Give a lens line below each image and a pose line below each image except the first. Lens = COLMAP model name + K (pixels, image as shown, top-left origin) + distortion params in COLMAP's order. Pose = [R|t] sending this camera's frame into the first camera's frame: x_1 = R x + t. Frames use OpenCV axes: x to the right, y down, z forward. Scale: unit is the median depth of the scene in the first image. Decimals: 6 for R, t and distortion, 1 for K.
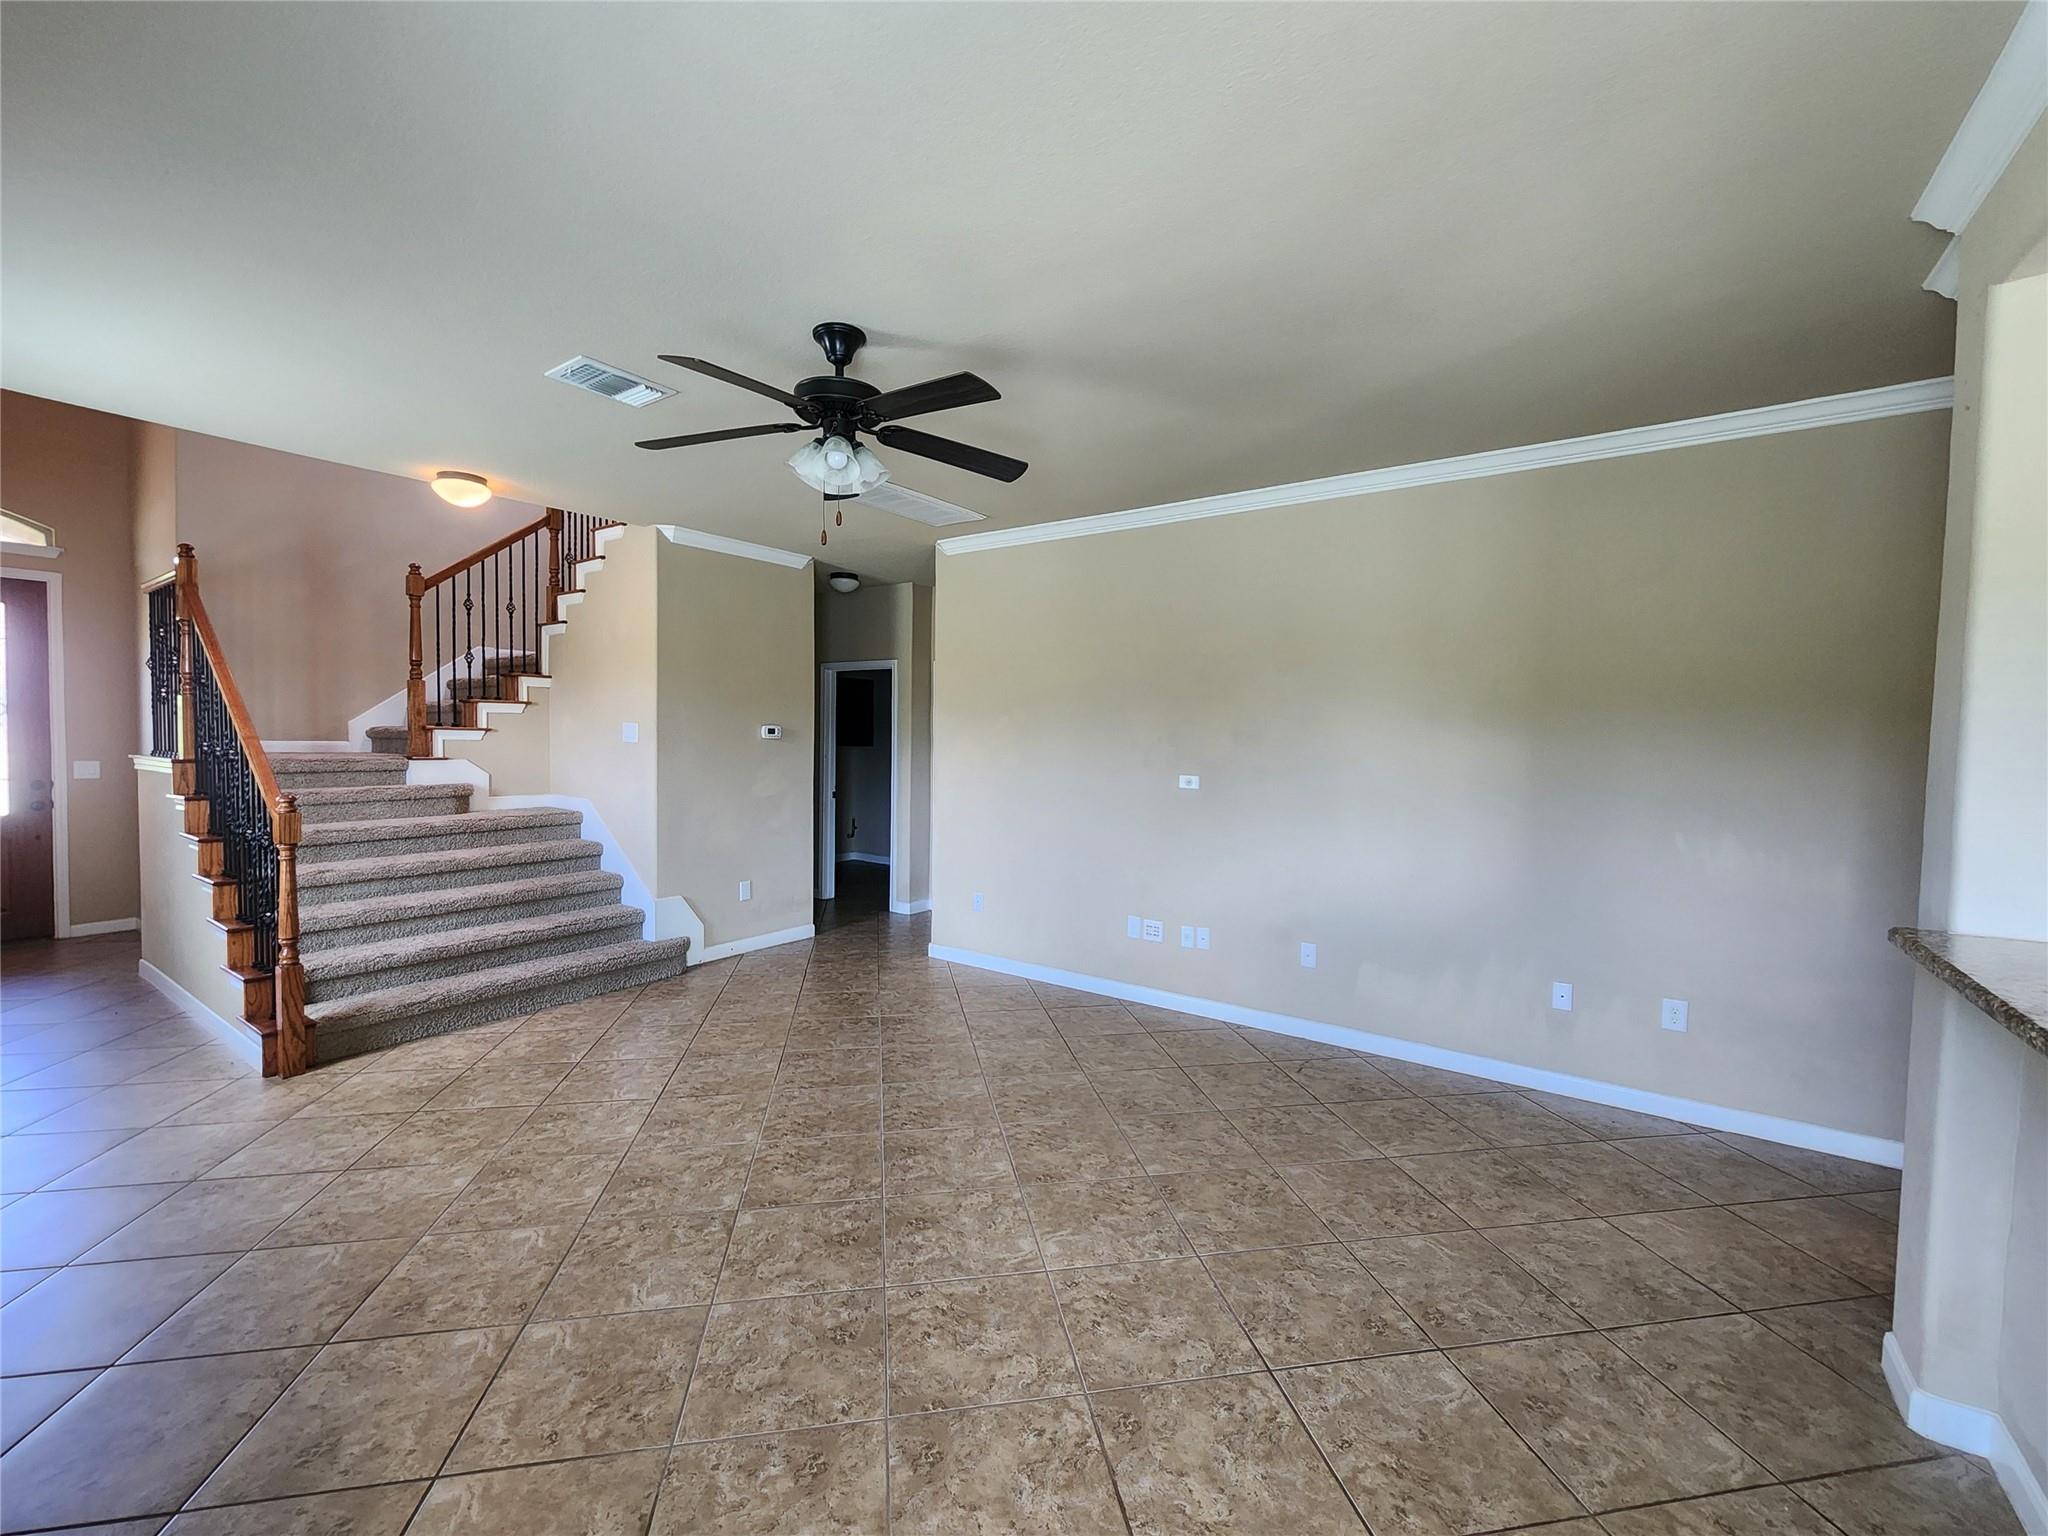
lens RADIAL K [[843.6, 0, 1021.2], [0, 843.6, 764.1], [0, 0, 1]] dist [-0.005377, 0.001628]
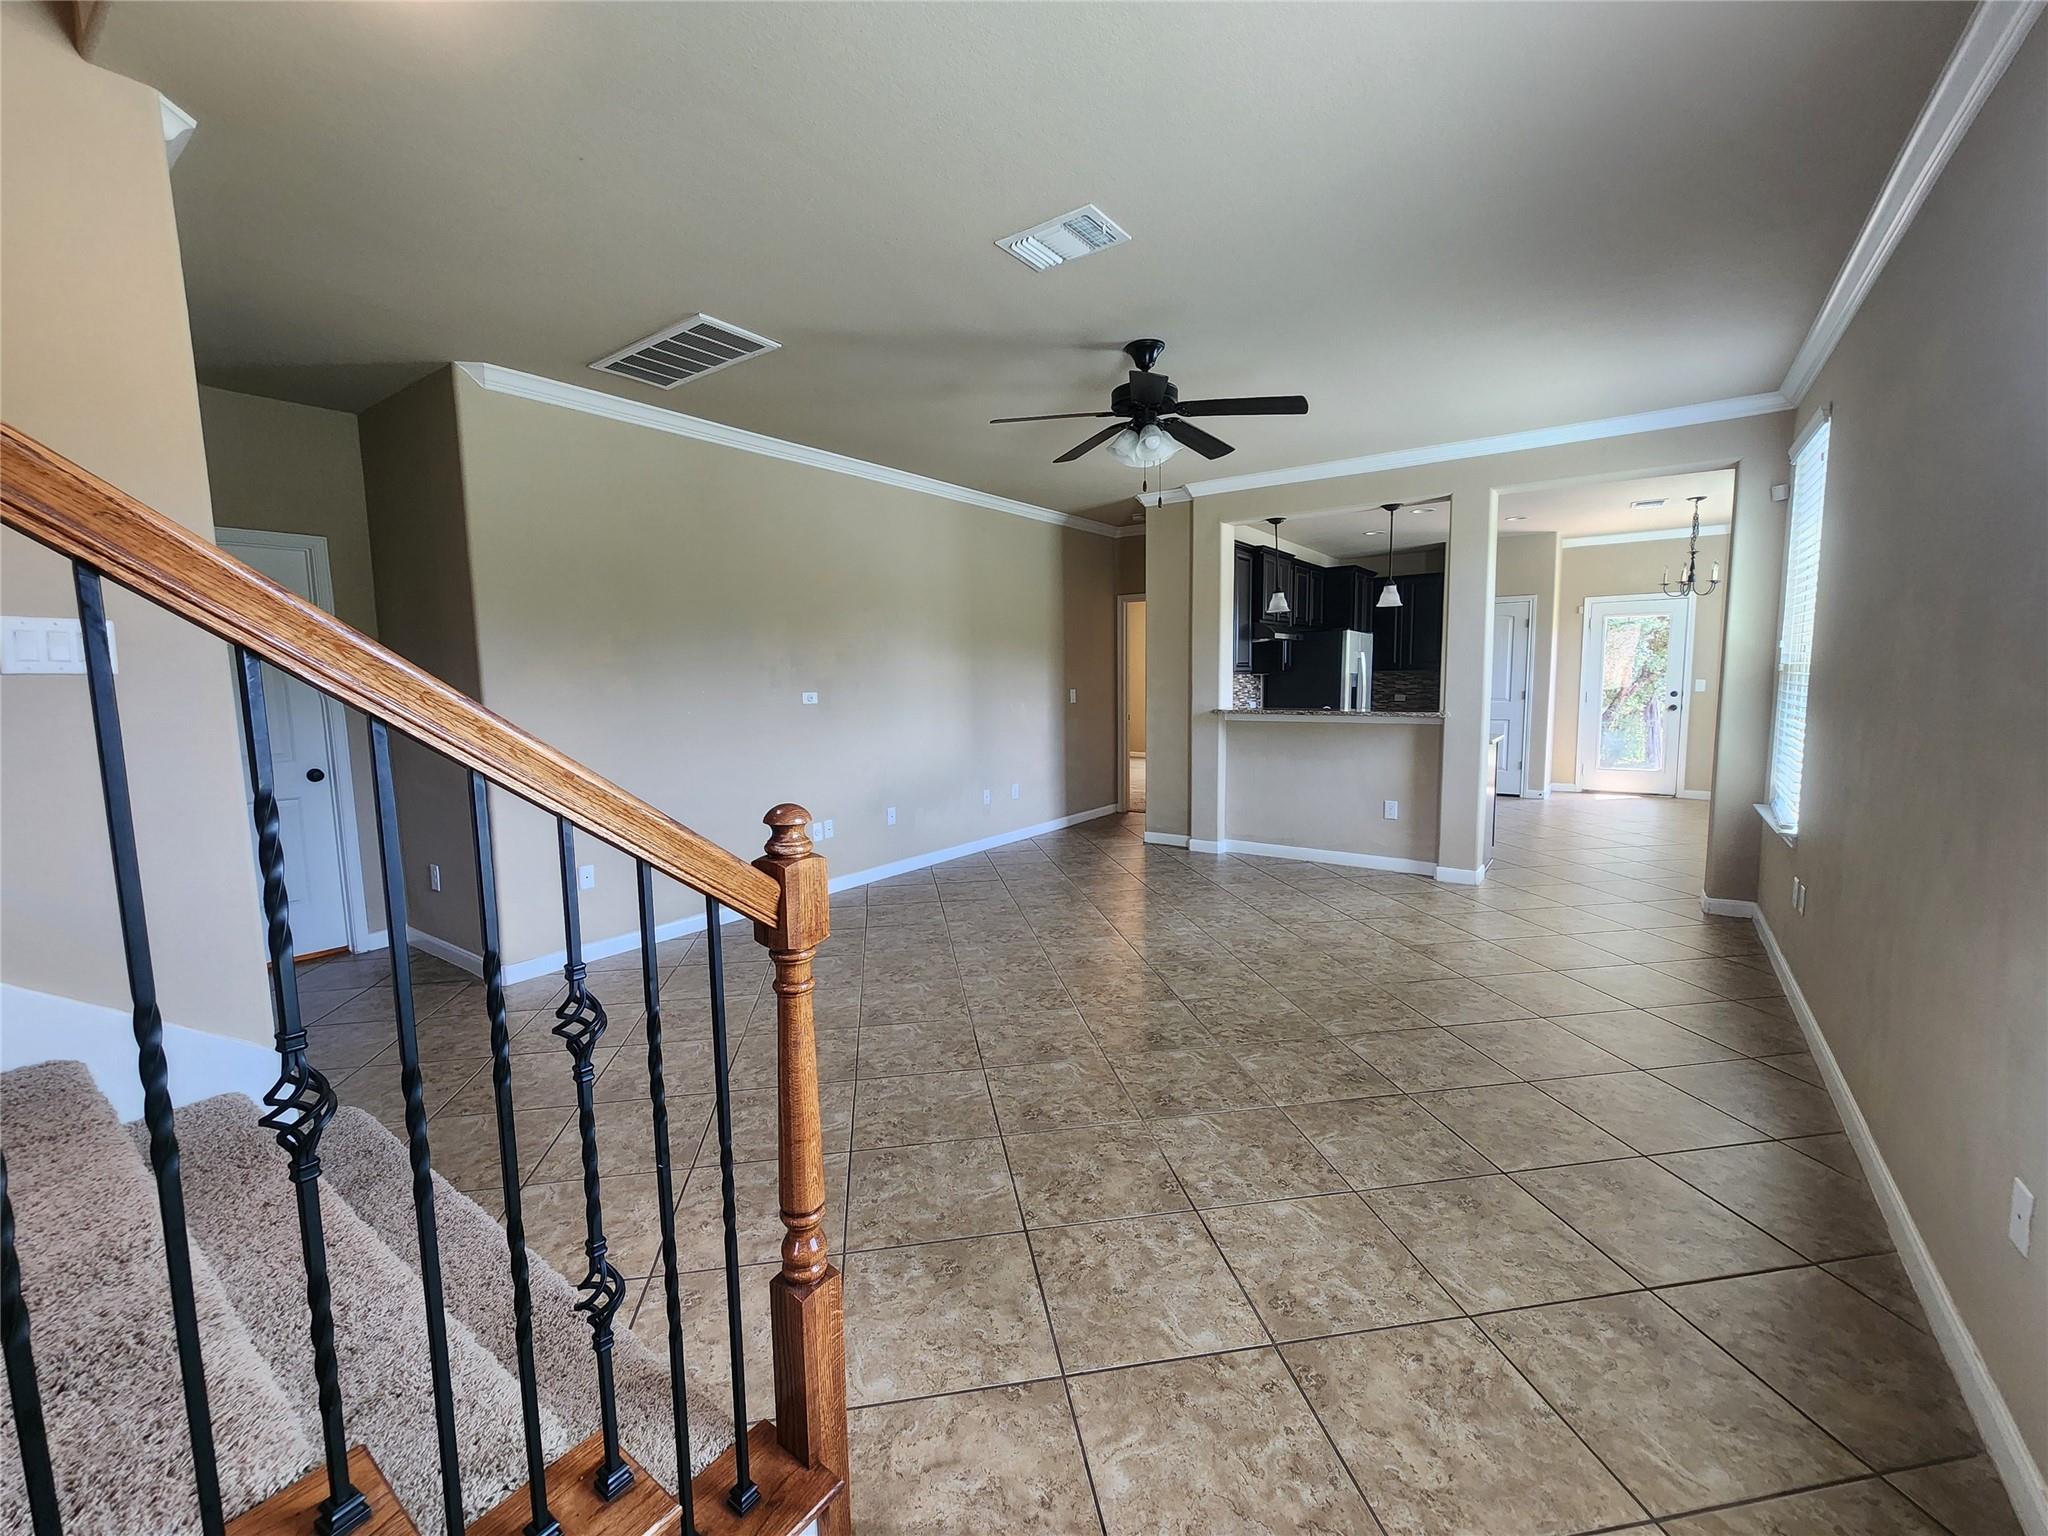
lens RADIAL K [[843.6, 0, 1021.2], [0, 843.6, 764.1], [0, 0, 1]] dist [-0.005377, 0.001628]
pose [[0.010942, -0.120802, 0.992616, -0.864844], [0.052841, 0.991359, 0.120067, -0.011127], [-0.998543, 0.051137, 0.017231, 0.641831]]
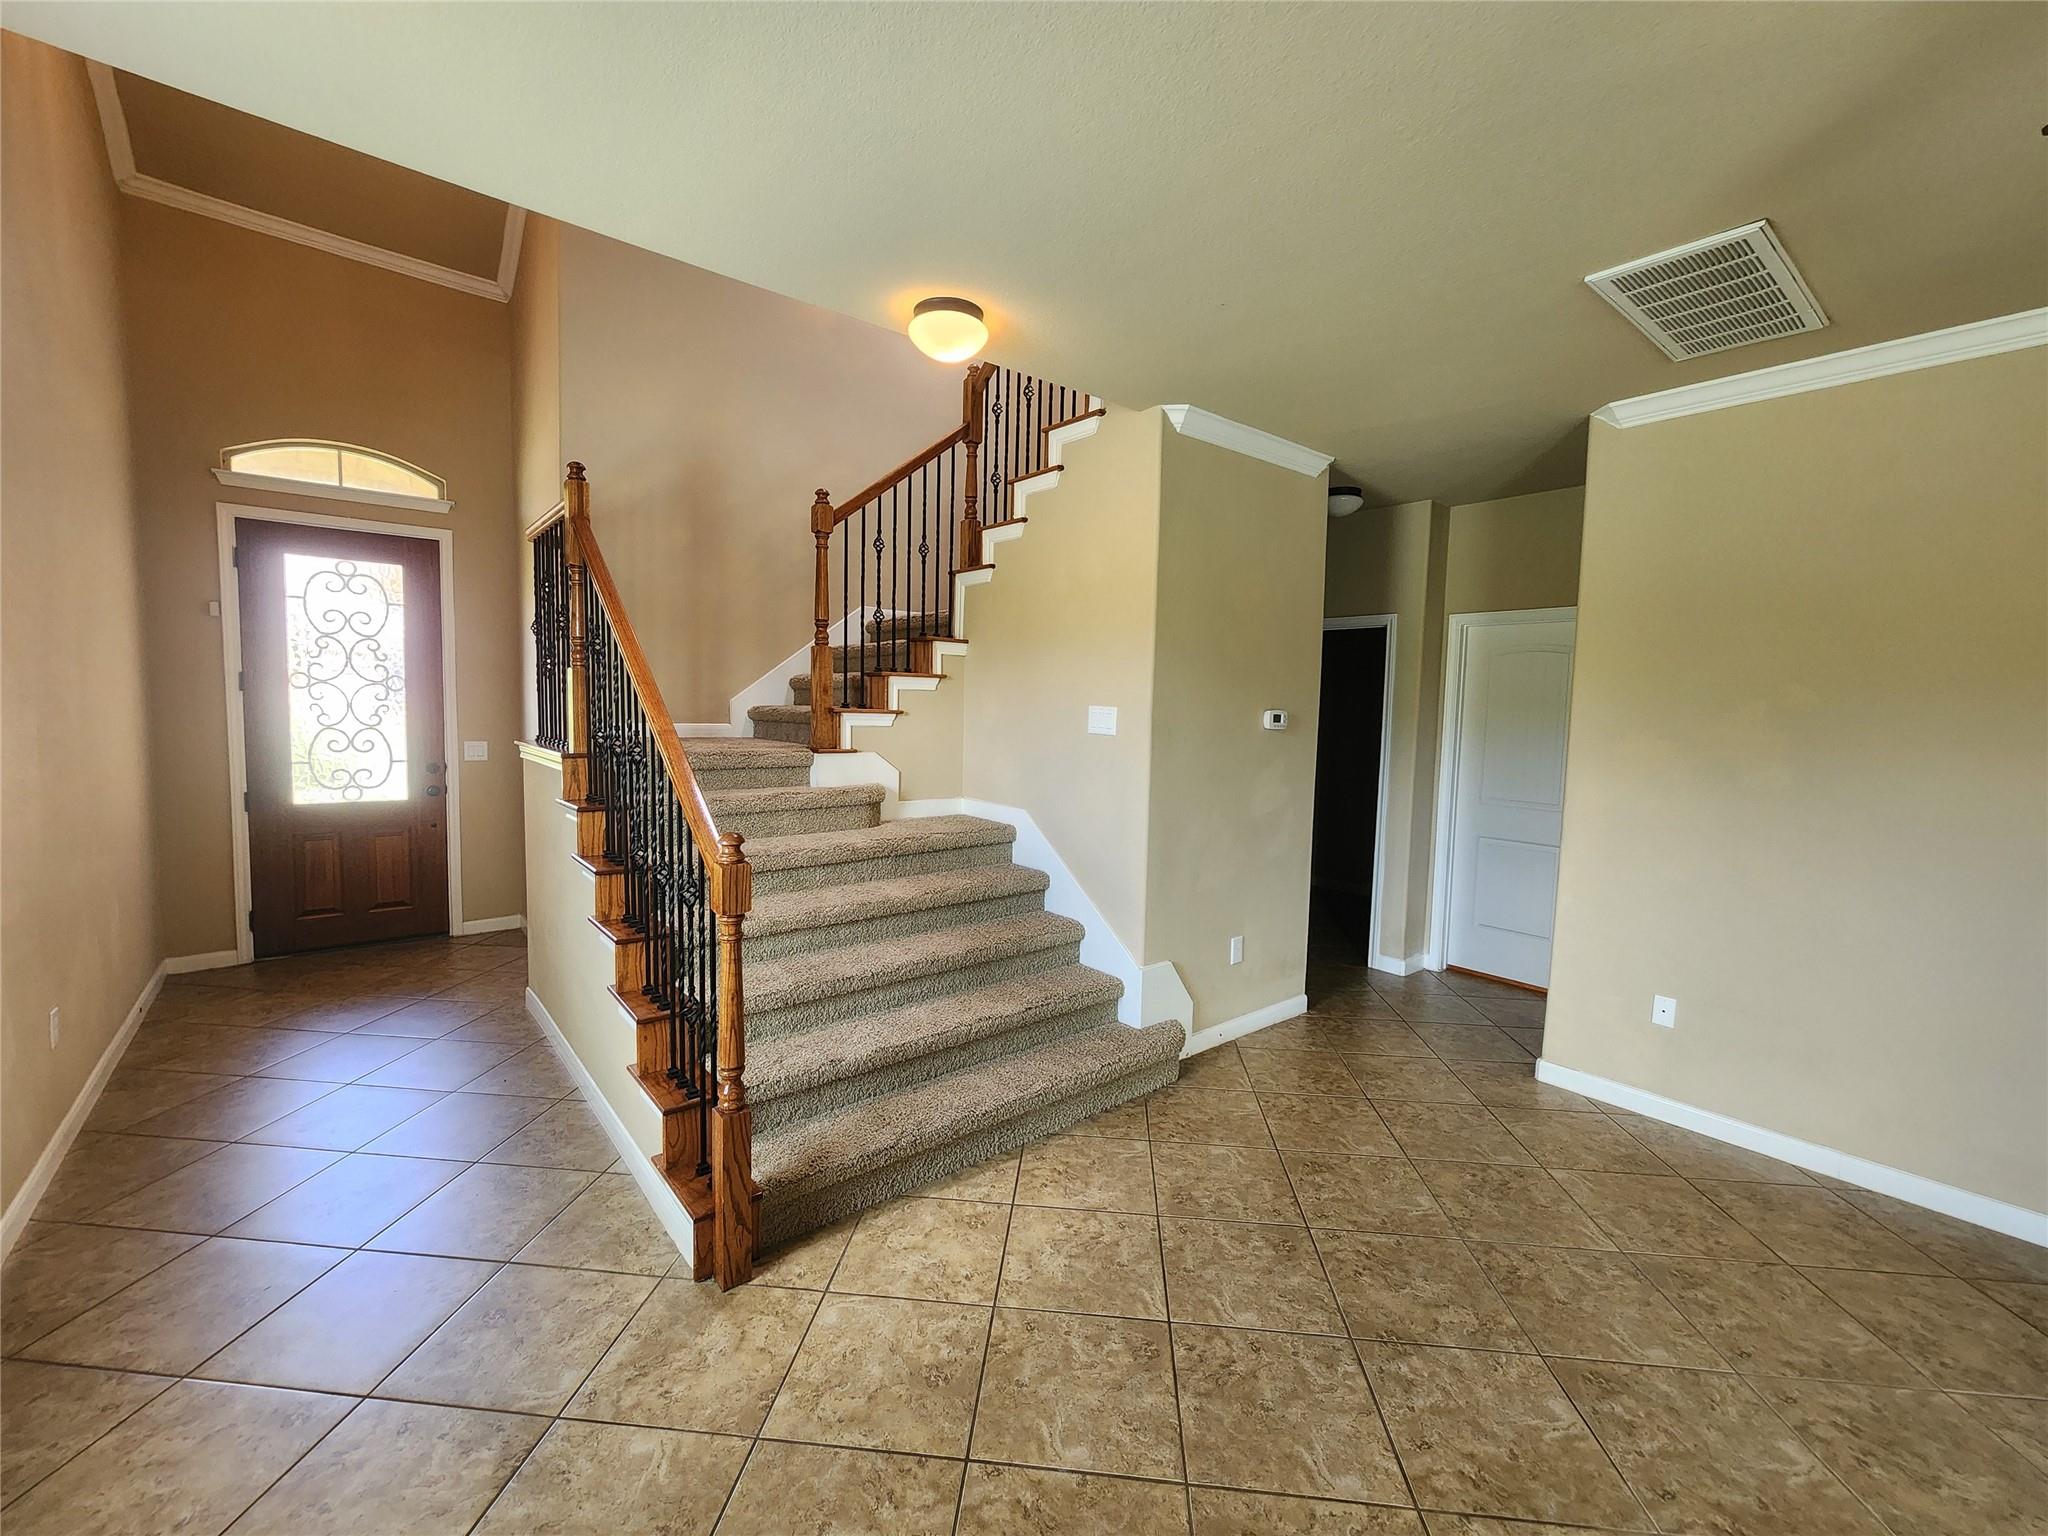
lens RADIAL K [[843.6, 0, 1021.2], [0, 843.6, 764.1], [0, 0, 1]] dist [-0.005377, 0.001628]
pose [[0.963677, 0.027462, -0.265655, -0.367351], [-0.018163, 0.999135, 0.037397, -0.027934], [0.266452, -0.031213, 0.963343, 0.339655]]
